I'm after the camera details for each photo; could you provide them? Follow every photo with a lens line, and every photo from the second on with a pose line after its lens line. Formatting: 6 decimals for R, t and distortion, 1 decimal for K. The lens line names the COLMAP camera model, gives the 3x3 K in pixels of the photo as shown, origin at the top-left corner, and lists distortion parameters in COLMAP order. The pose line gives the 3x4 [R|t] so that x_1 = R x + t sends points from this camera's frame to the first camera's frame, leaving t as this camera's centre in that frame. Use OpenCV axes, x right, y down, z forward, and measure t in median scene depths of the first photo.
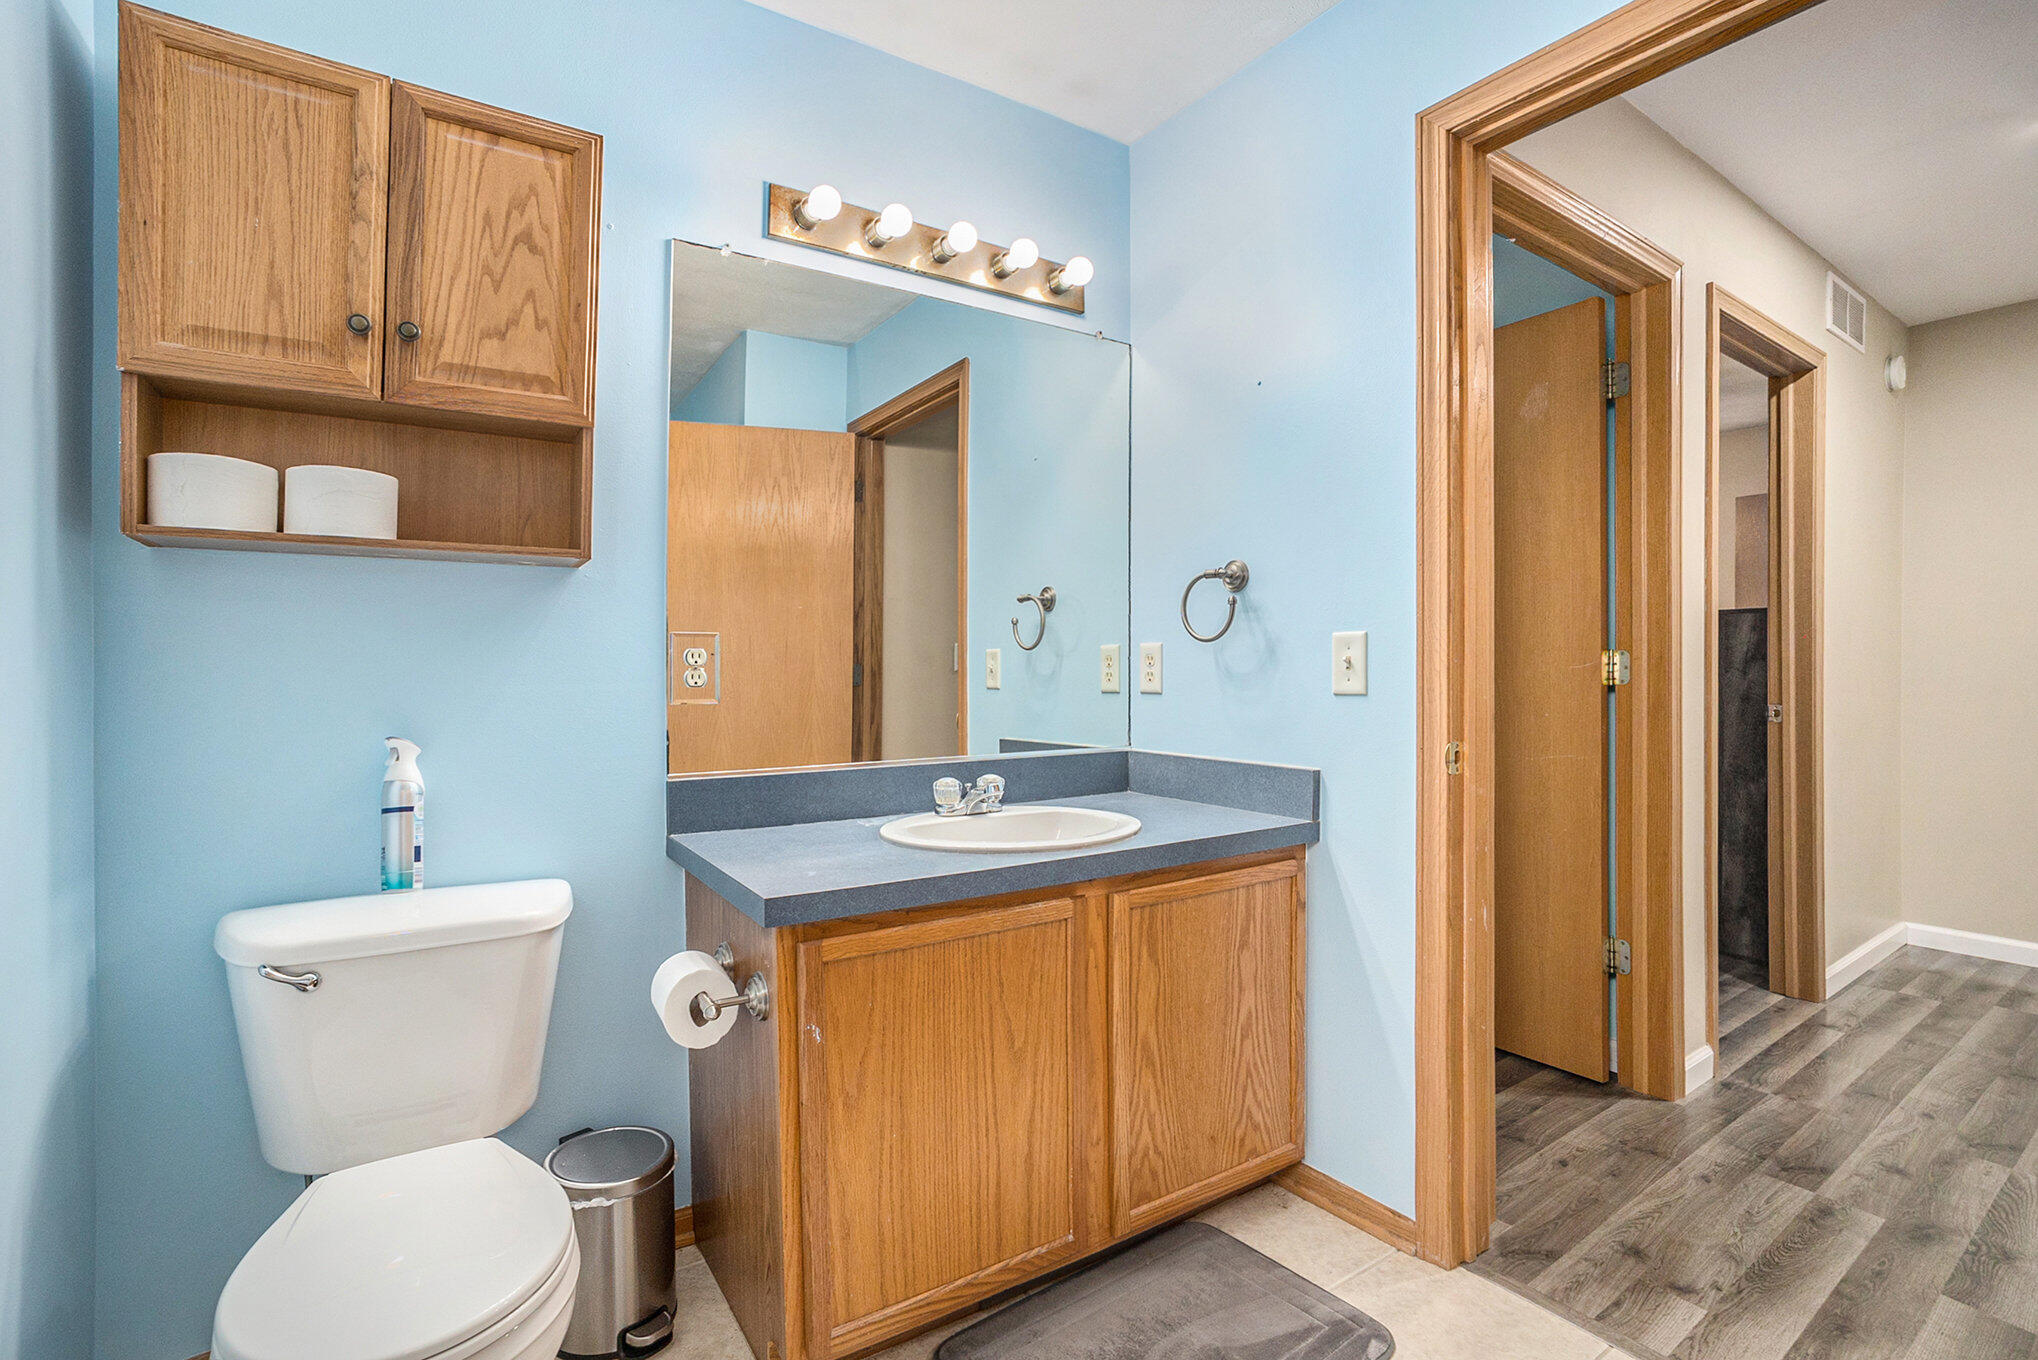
lens RADIAL K [[919.7, 0, 1025.1], [0, 919.7, 679.7], [0, 0, 1]] dist [-0.042684, 0.008775]
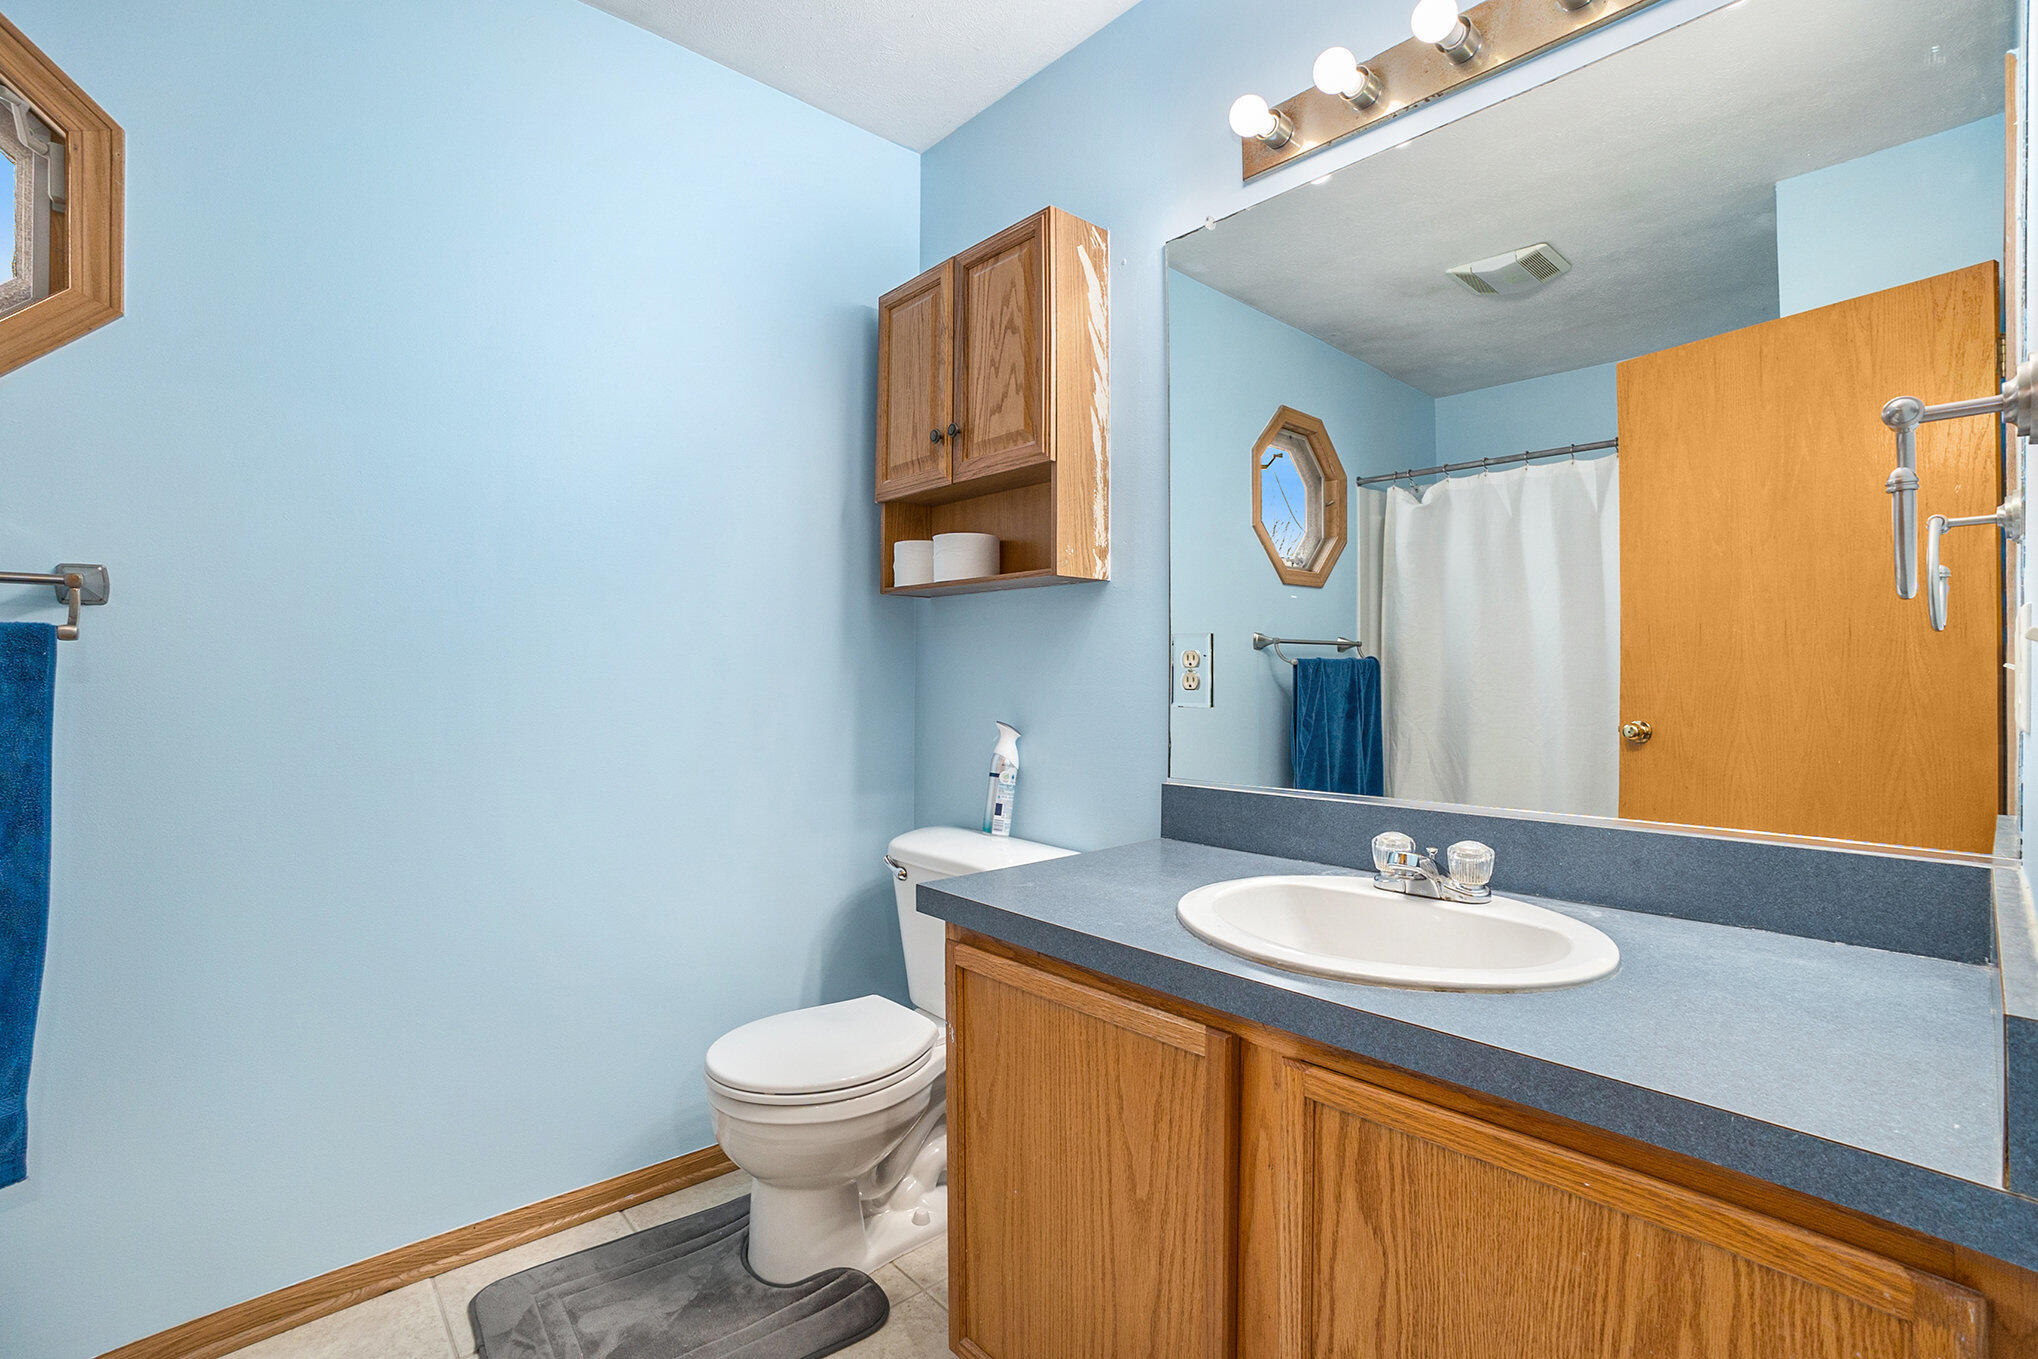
lens RADIAL K [[919.7, 0, 1017.5], [0, 919.7, 678.0], [0, 0, 1]] dist [-0.042684, 0.008775]
pose [[0.158621, 0.009314, -0.987296, 0.690974], [-0.009659, 0.999922, 0.007881, -0.011318], [0.987292, 0.008286, 0.158699, 0.803659]]
